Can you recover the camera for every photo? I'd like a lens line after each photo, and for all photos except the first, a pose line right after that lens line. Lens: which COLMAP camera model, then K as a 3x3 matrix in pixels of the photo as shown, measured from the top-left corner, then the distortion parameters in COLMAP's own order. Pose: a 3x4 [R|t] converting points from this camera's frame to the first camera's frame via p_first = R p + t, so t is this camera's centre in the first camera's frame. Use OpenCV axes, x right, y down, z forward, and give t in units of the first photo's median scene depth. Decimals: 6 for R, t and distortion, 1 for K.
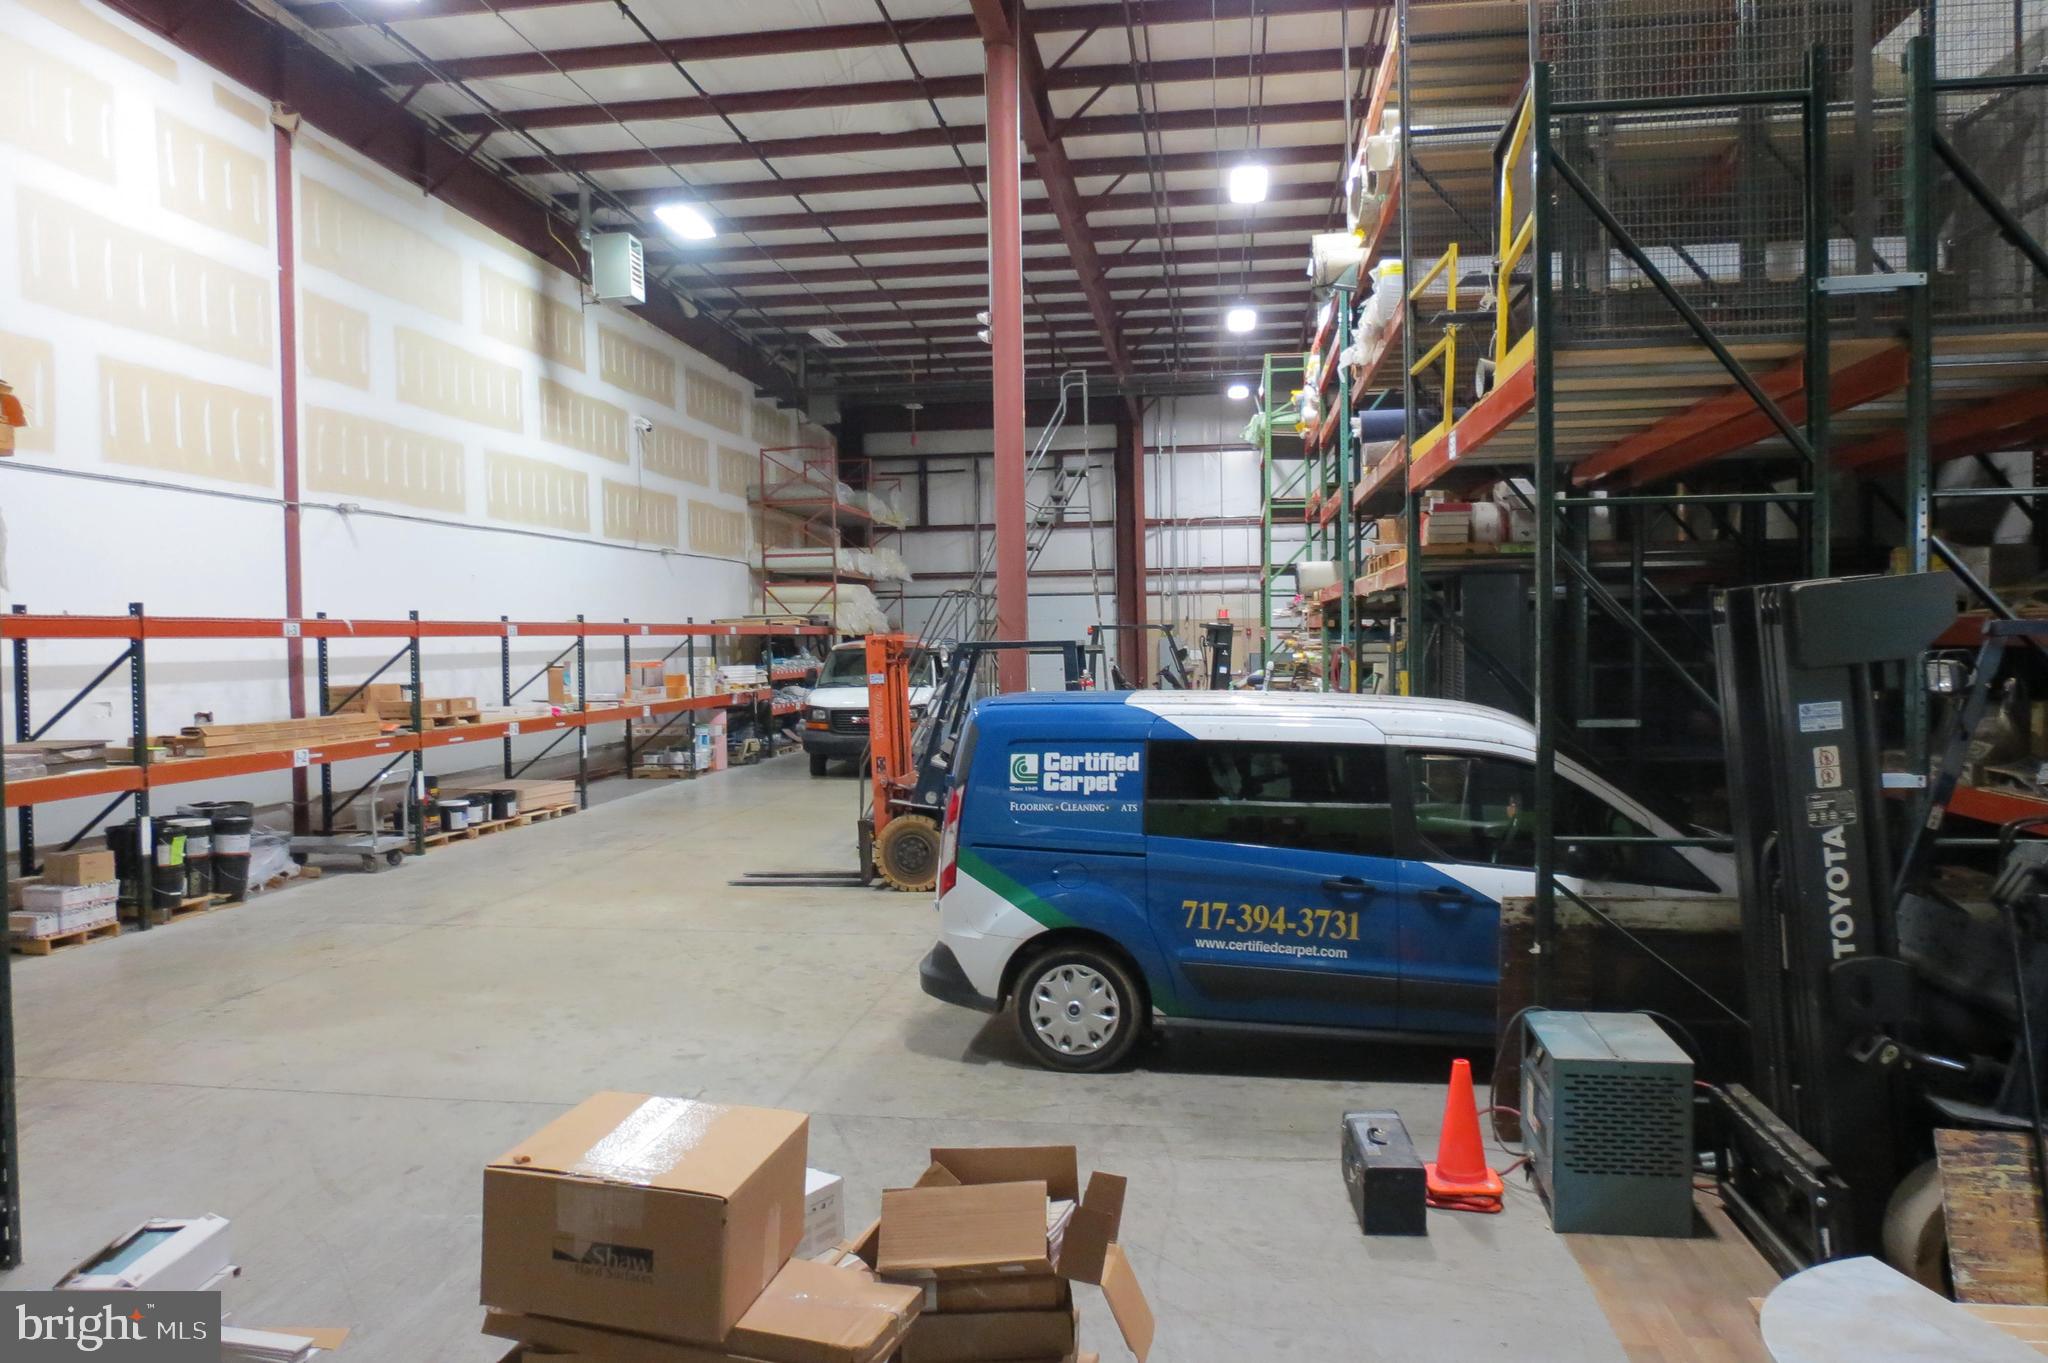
lens RADIAL K [[1456.8, 0, 1024.0], [0, 1456.8, 681.5], [0, 0, 1]] dist [-0.027522, 0.029976]
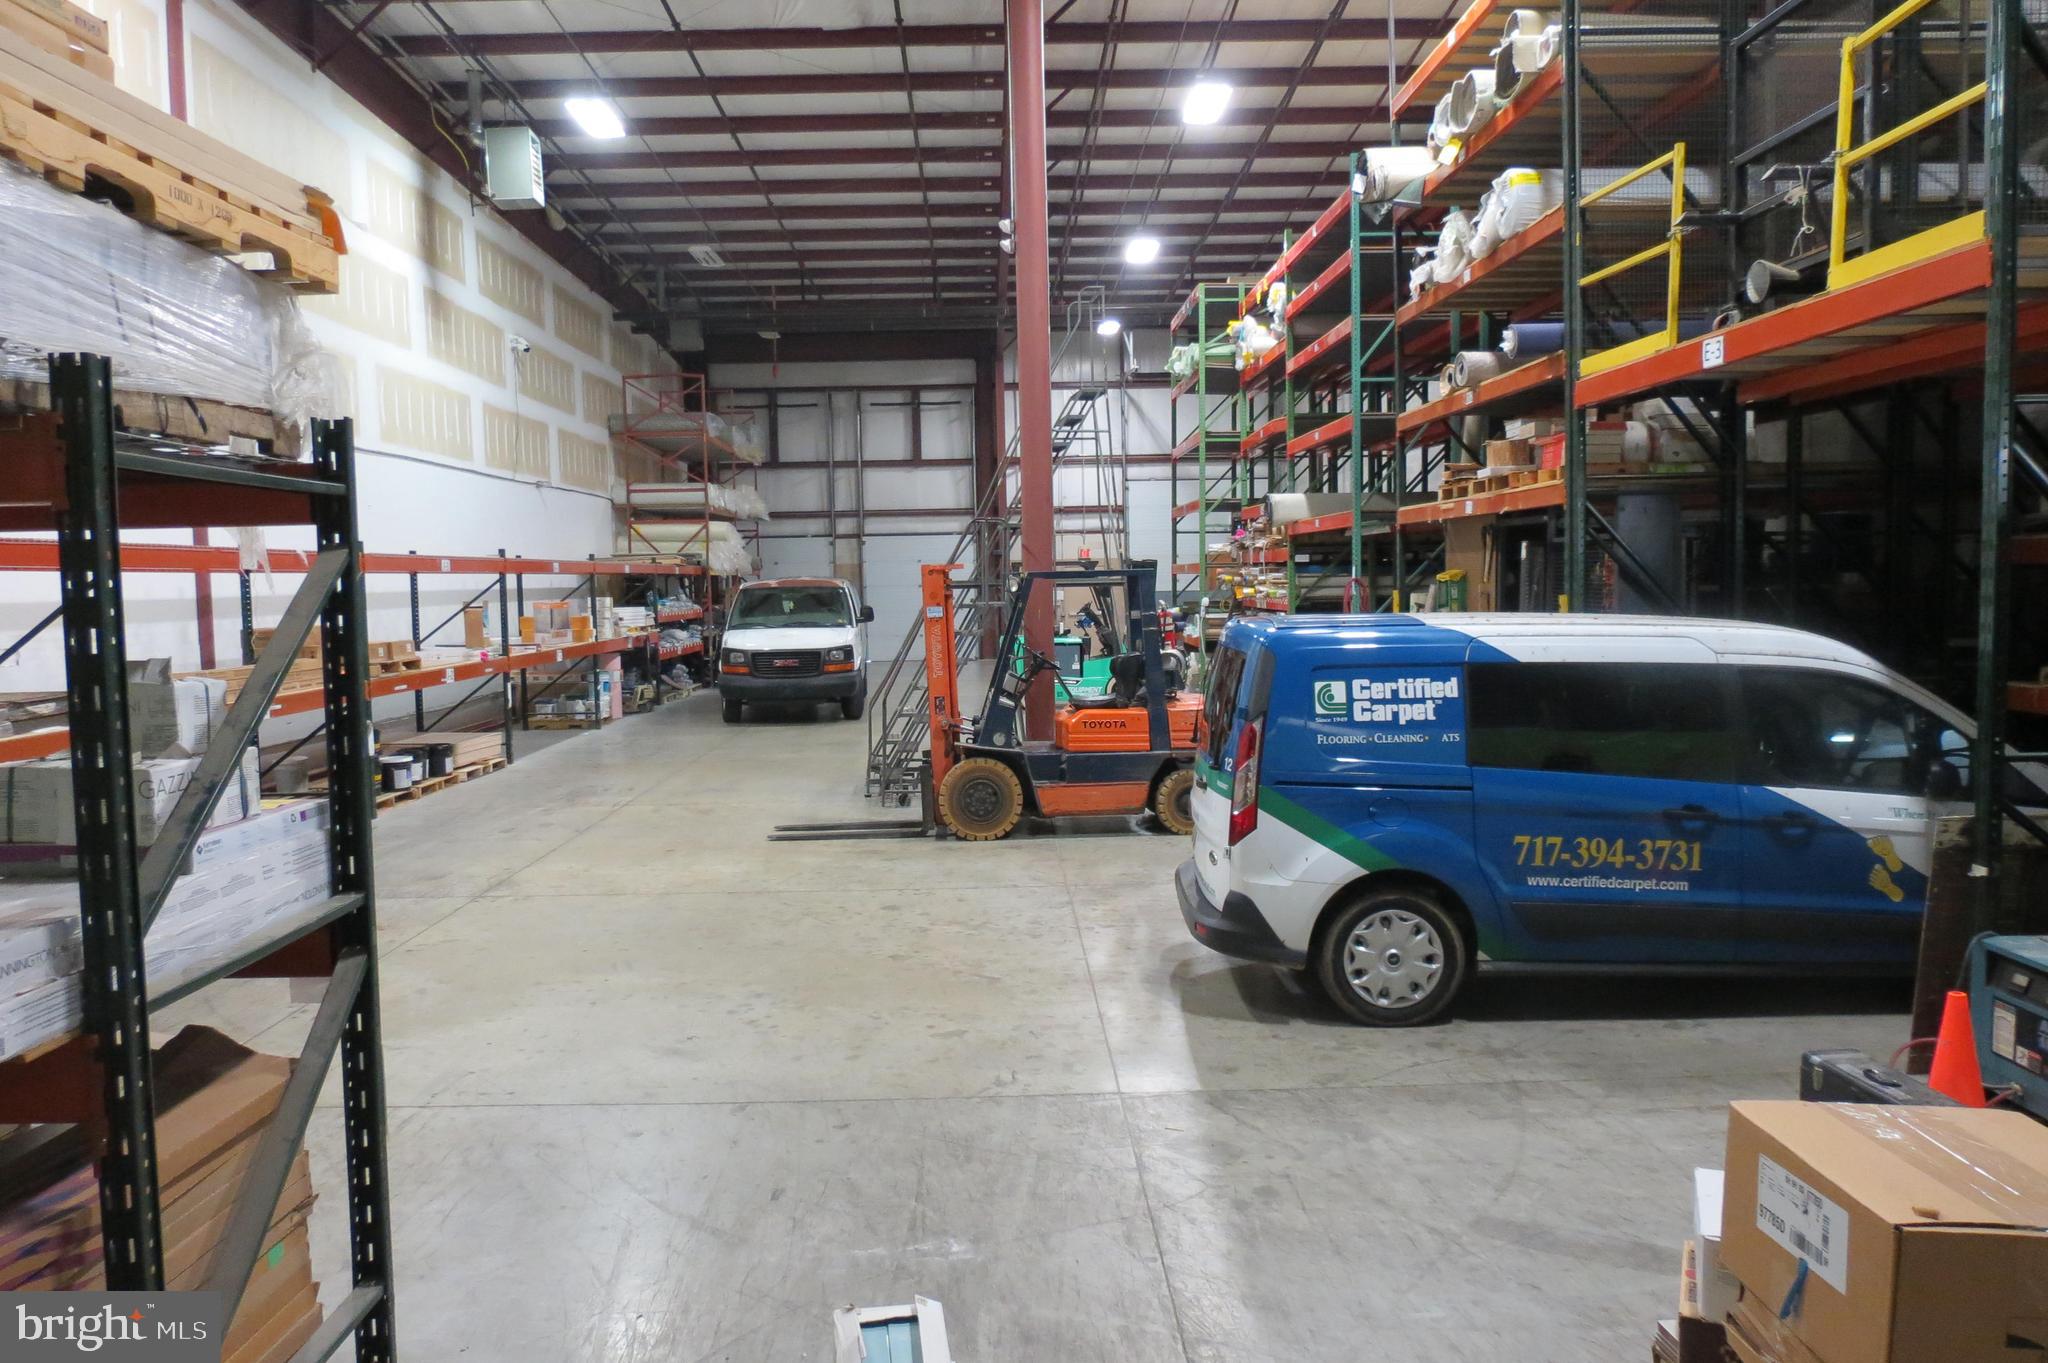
lens RADIAL K [[1447.3, 0, 1024.0], [0, 1447.3, 681.5], [0, 0, 1]] dist [-0.032639, 0.006304]
pose [[0.985715, -0.016507, 0.167611, -0.138079], [0.010264, 0.999223, 0.038044, 0.005637], [-0.168109, -0.035780, 0.985119, 0.060466]]
